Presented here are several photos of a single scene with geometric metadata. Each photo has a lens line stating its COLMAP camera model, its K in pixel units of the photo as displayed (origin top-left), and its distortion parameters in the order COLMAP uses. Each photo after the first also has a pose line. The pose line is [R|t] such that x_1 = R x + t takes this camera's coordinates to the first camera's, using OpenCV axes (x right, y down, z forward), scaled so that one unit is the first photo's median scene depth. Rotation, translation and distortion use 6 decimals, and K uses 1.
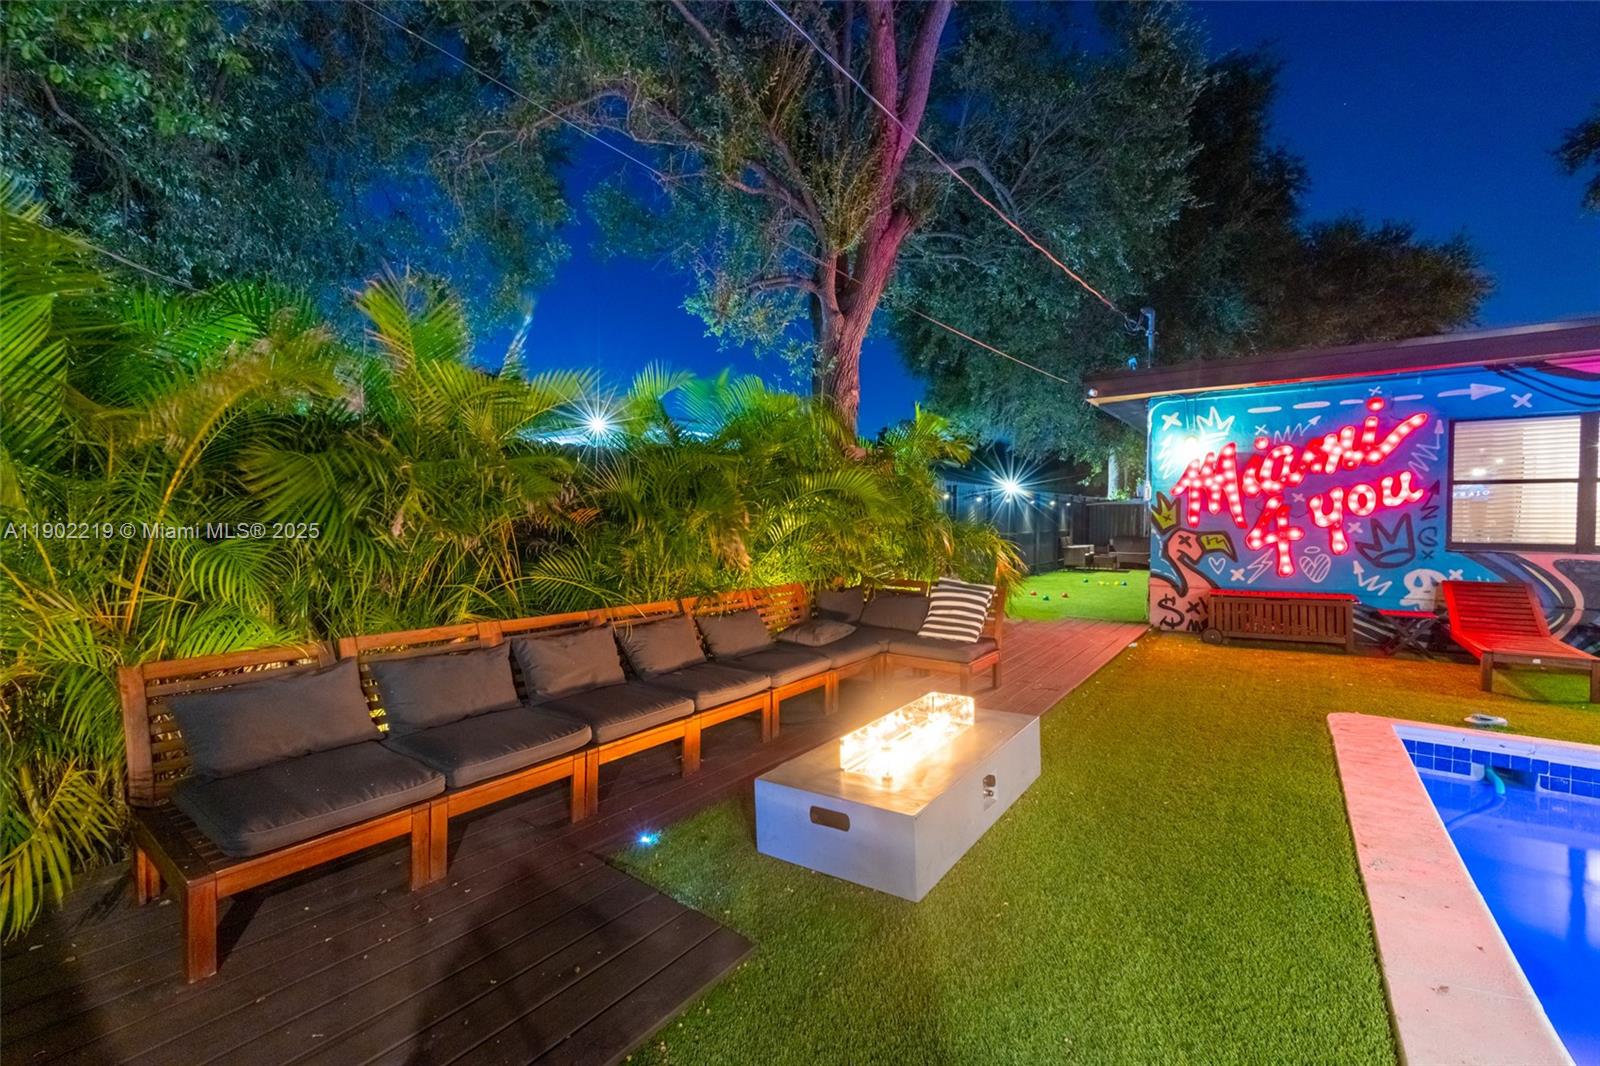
lens RADIAL K [[672.6, 0, 800.0], [0, 672.6, 533.0], [0, 0, 1]] dist [-0.010268, 0.000021]
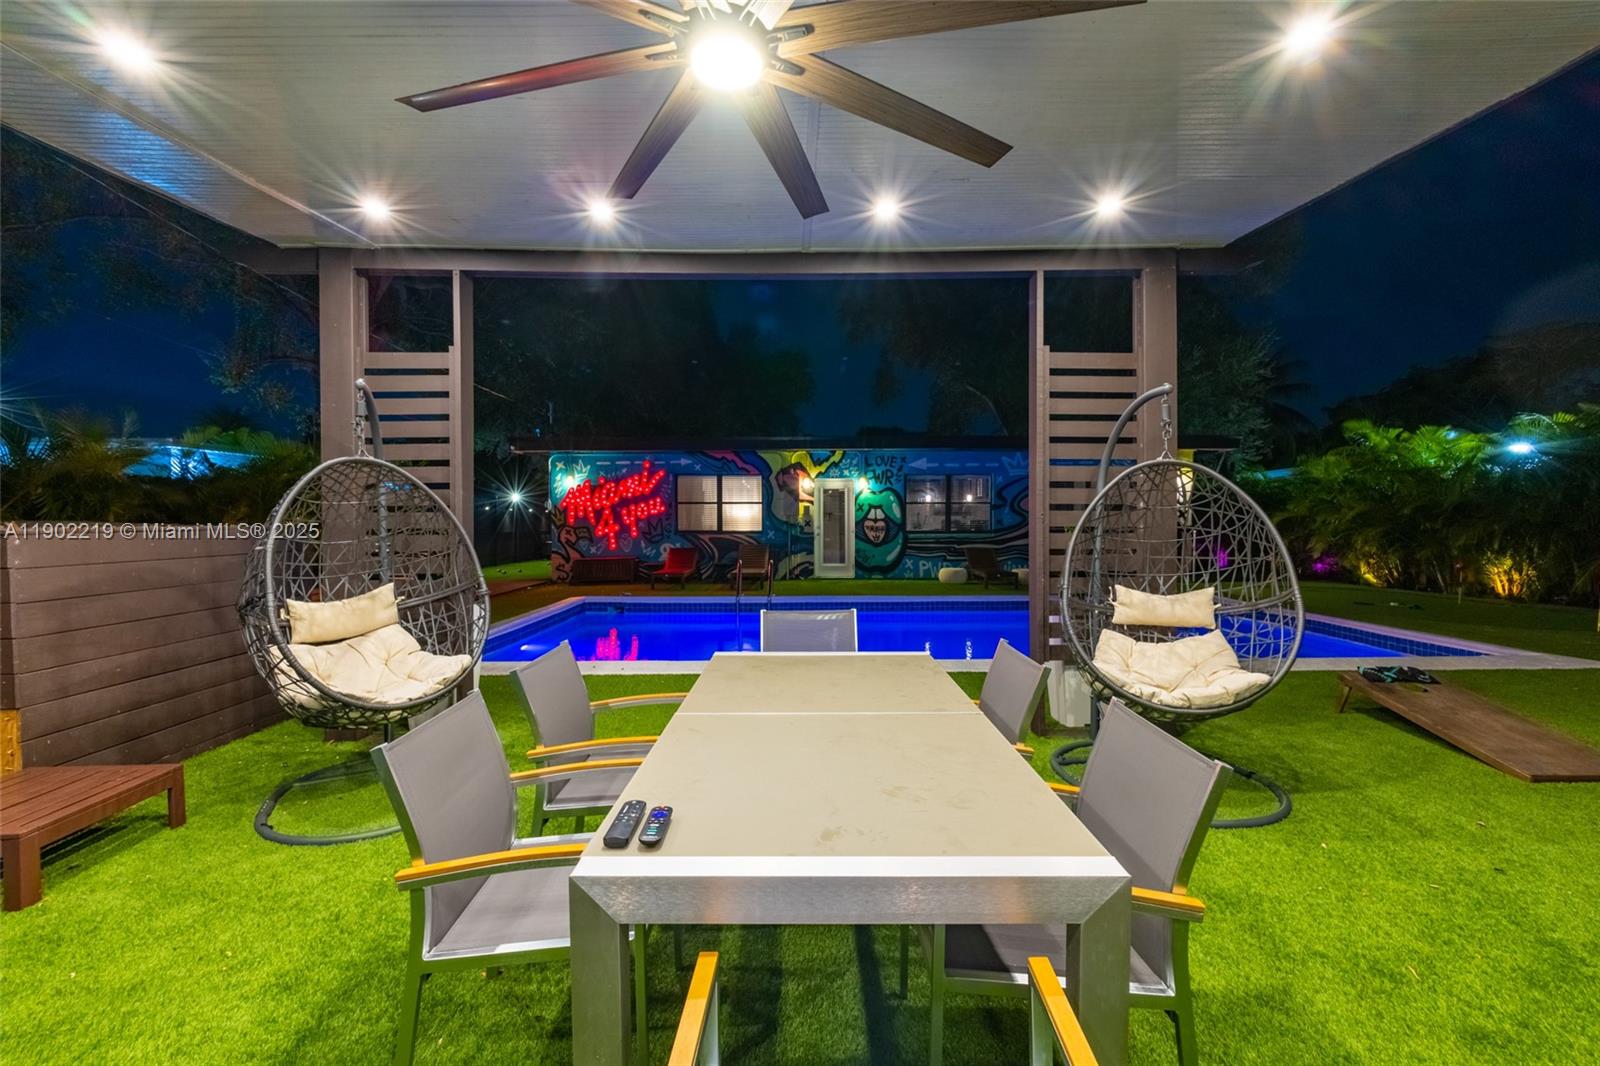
lens RADIAL K [[672.6, 0, 800.0], [0, 672.6, 533.0], [0, 0, 1]] dist [-0.010268, 0.000021]
pose [[0.806318, -0.013115, 0.591336, 0.006453], [0.017217, 0.999851, -0.001300, 0.030304], [-0.591231, 0.011229, 0.806424, -0.955822]]
